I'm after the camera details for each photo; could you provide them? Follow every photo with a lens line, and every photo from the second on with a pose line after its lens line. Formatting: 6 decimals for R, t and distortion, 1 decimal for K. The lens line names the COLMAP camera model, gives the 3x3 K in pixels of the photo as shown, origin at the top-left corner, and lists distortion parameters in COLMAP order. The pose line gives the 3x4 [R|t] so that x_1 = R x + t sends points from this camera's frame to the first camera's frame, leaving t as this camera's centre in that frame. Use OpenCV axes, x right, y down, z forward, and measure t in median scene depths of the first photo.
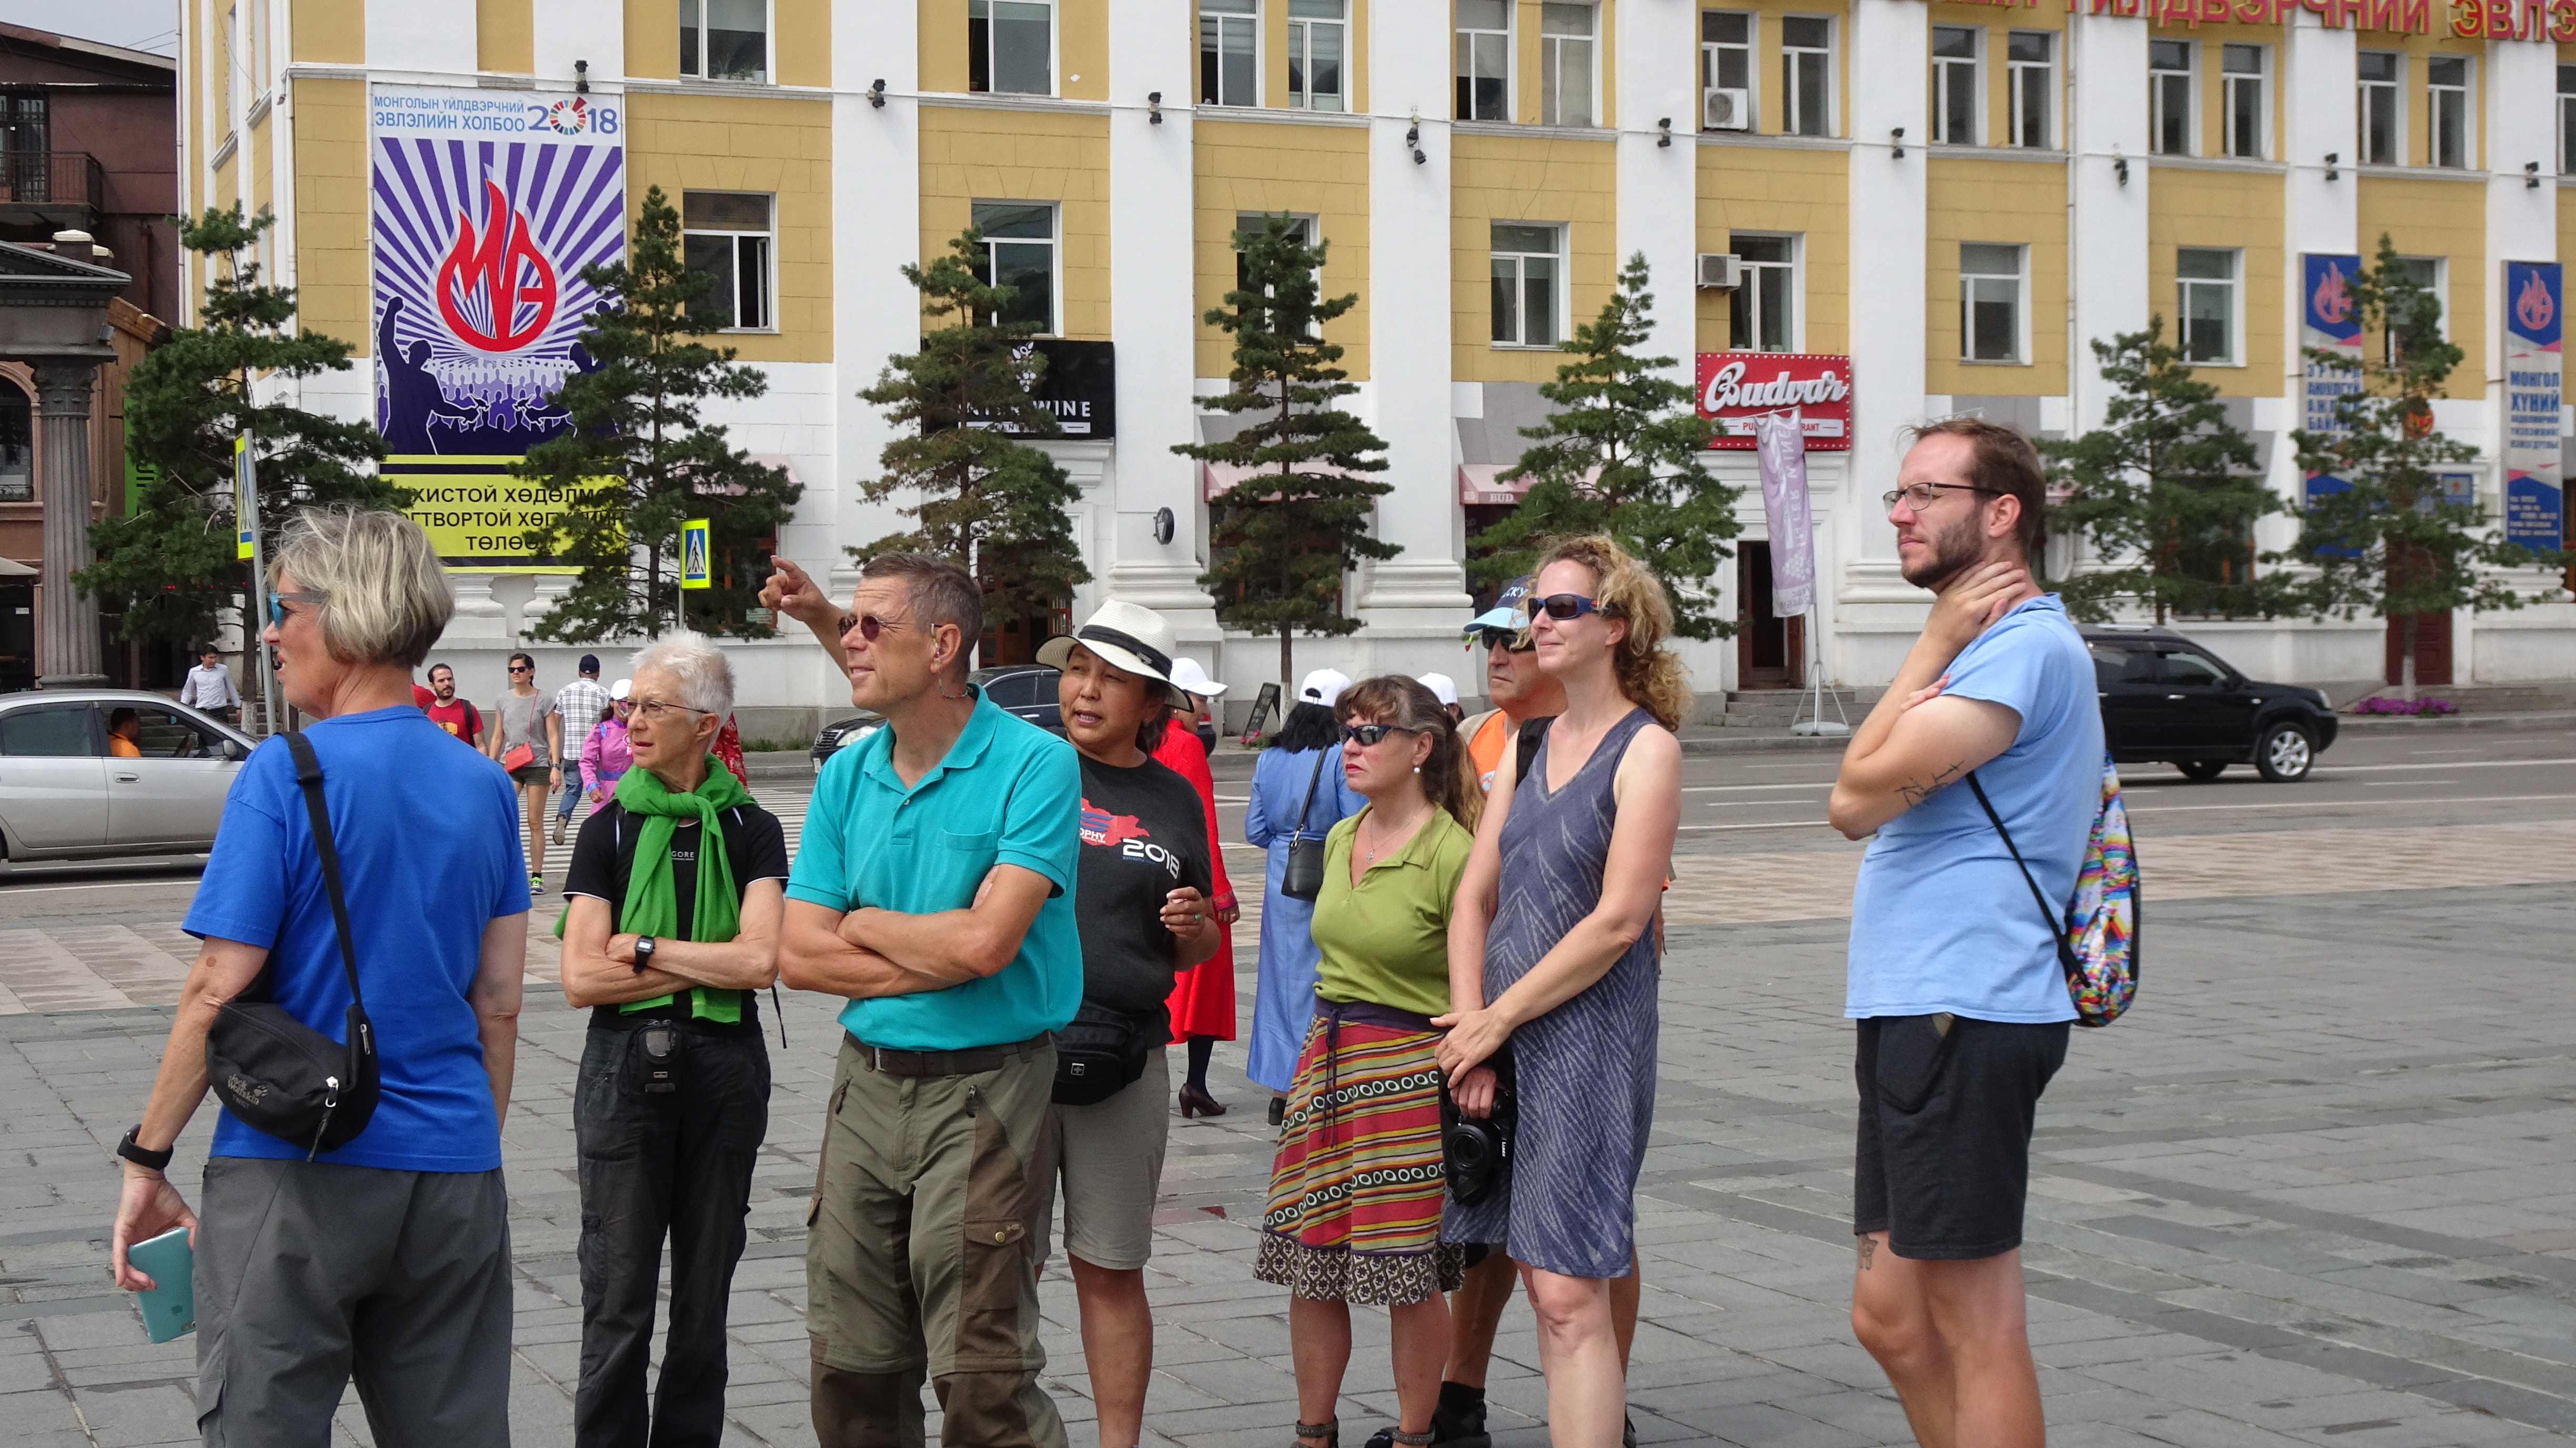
lens RADIAL K [[3565.7, 0, 1288.6], [0, 3565.7, 726.6], [0, 0, 1]] dist [-0.000650, 0.000000]
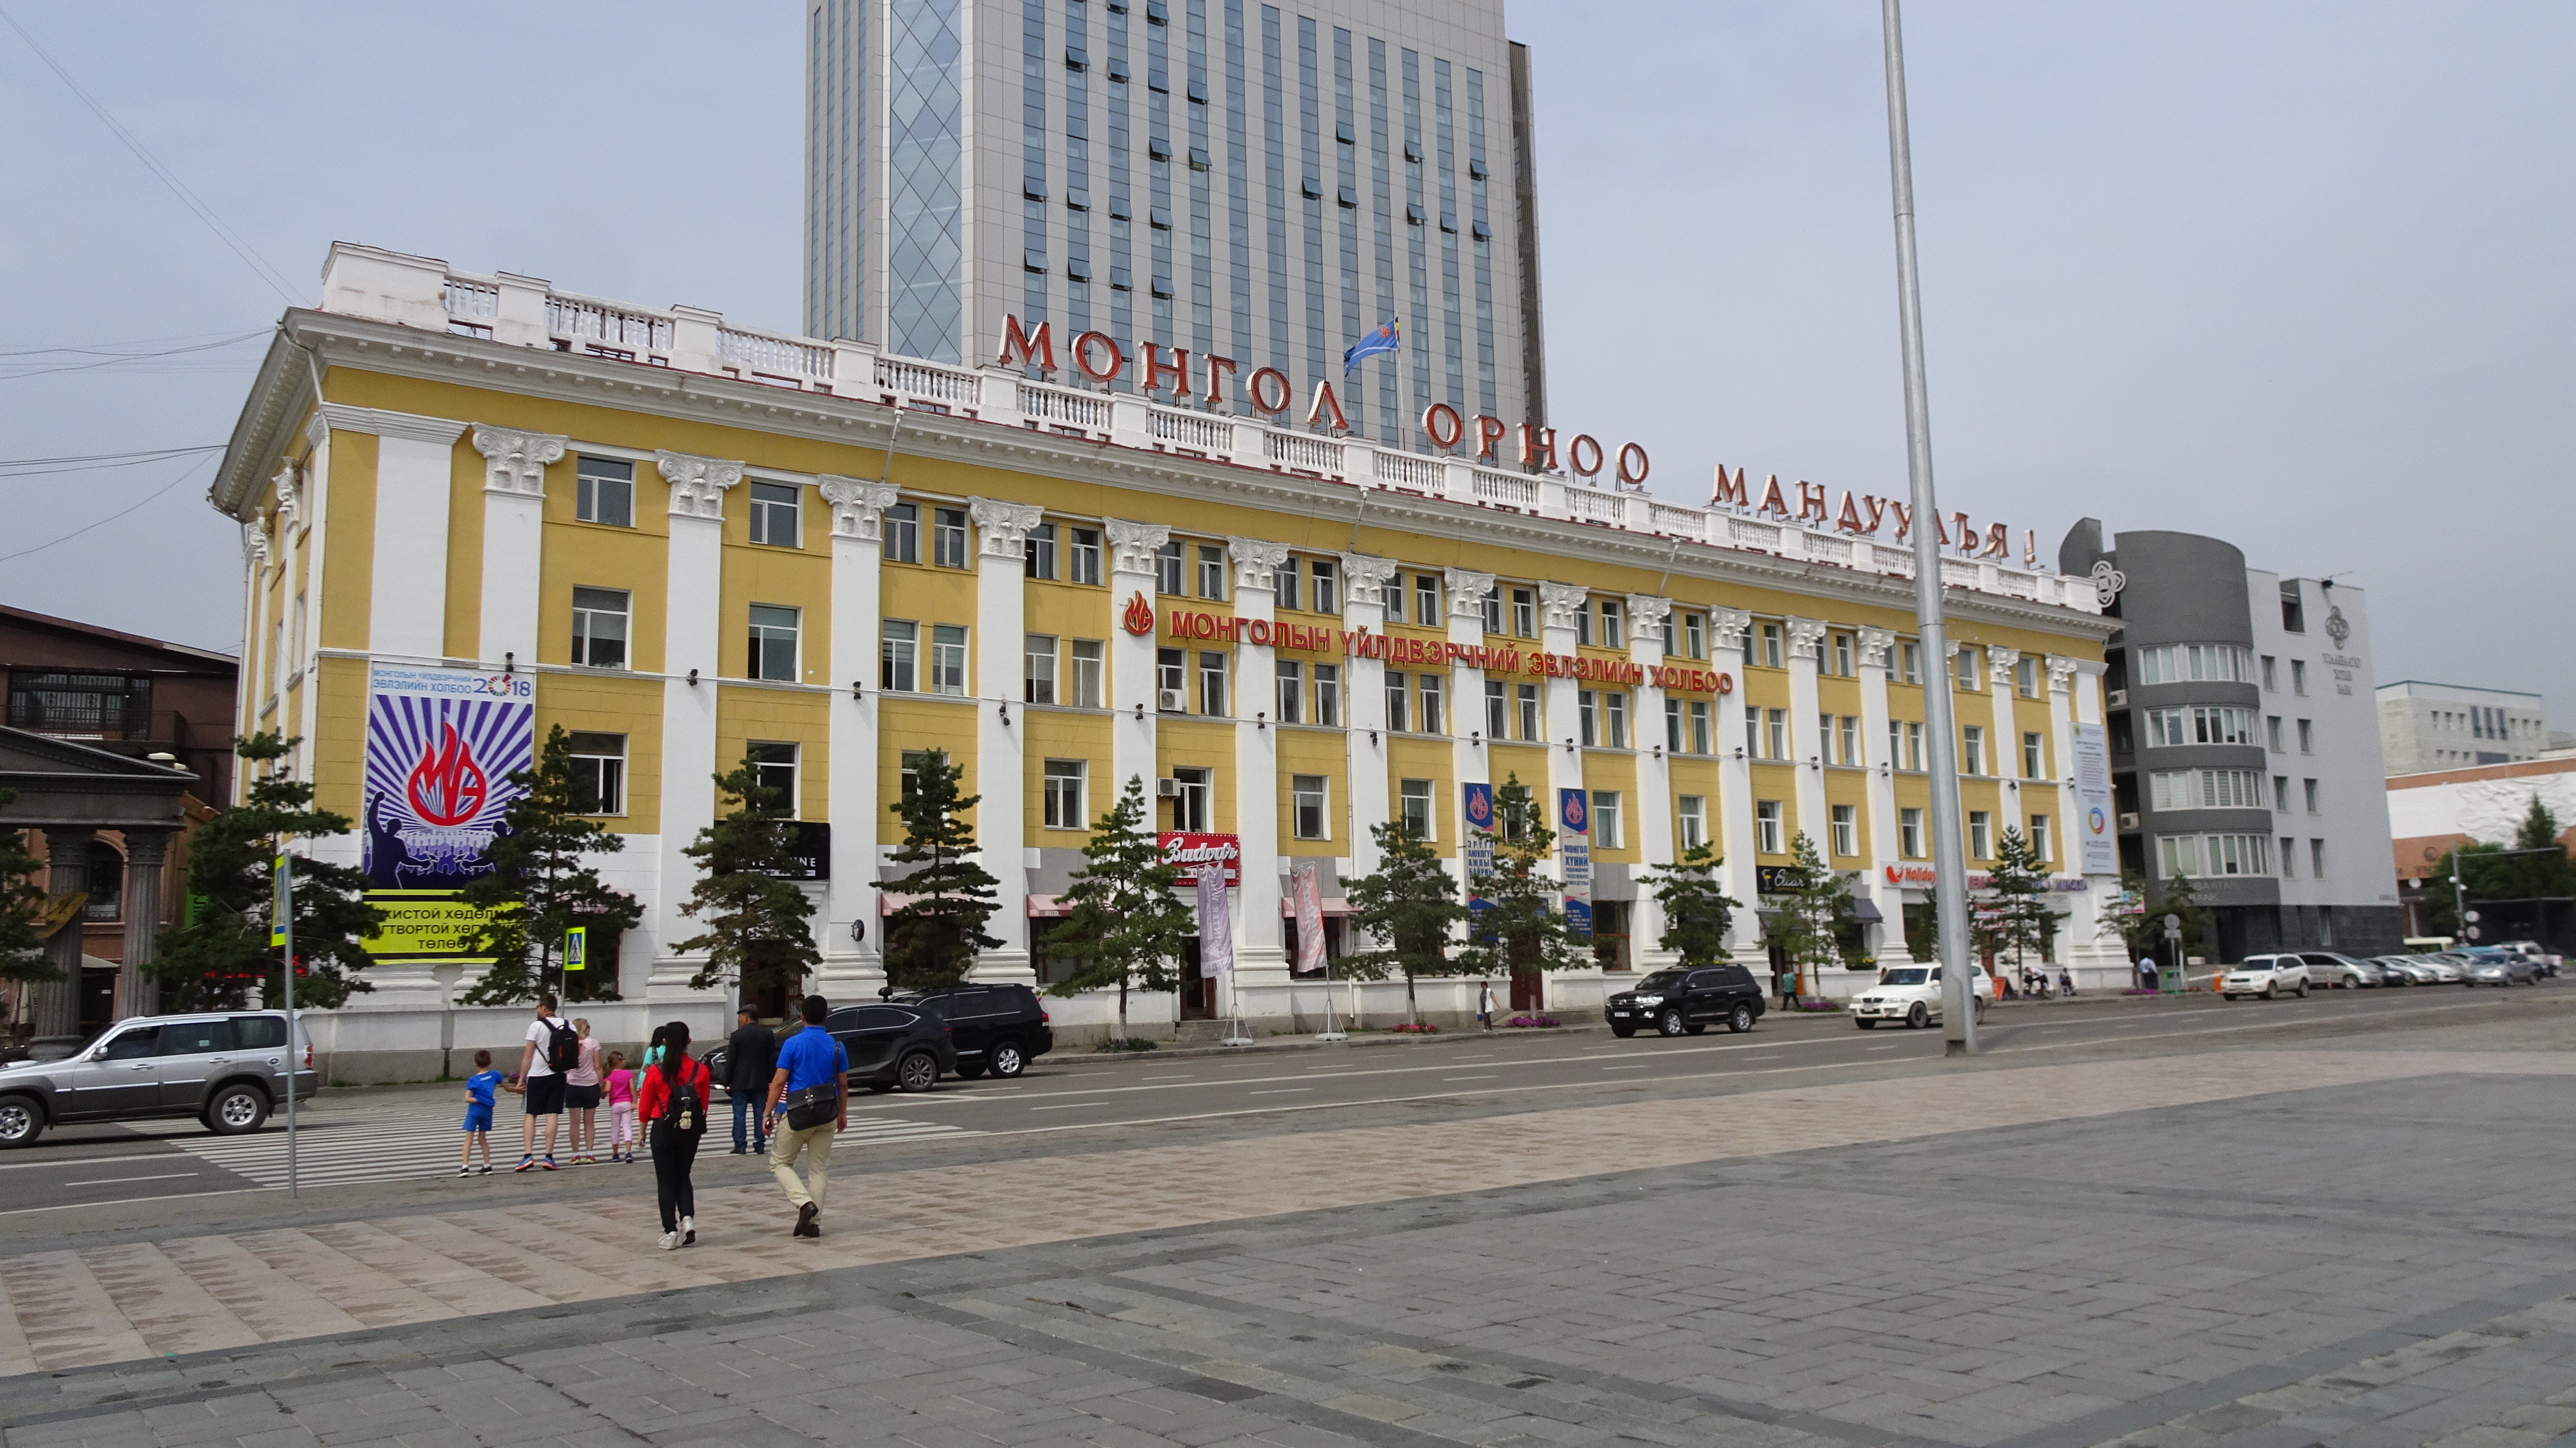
lens RADIAL K [[1810.5, 0, 1289.3], [0, 1810.5, 722.5], [0, 0, 1]] dist [0.000487, -0.001836]
pose [[0.973659, 0.017071, 0.227367, -0.033132], [0.022427, 0.985187, -0.170012, -0.002260], [-0.226902, 0.170633, 0.958853, 0.103980]]
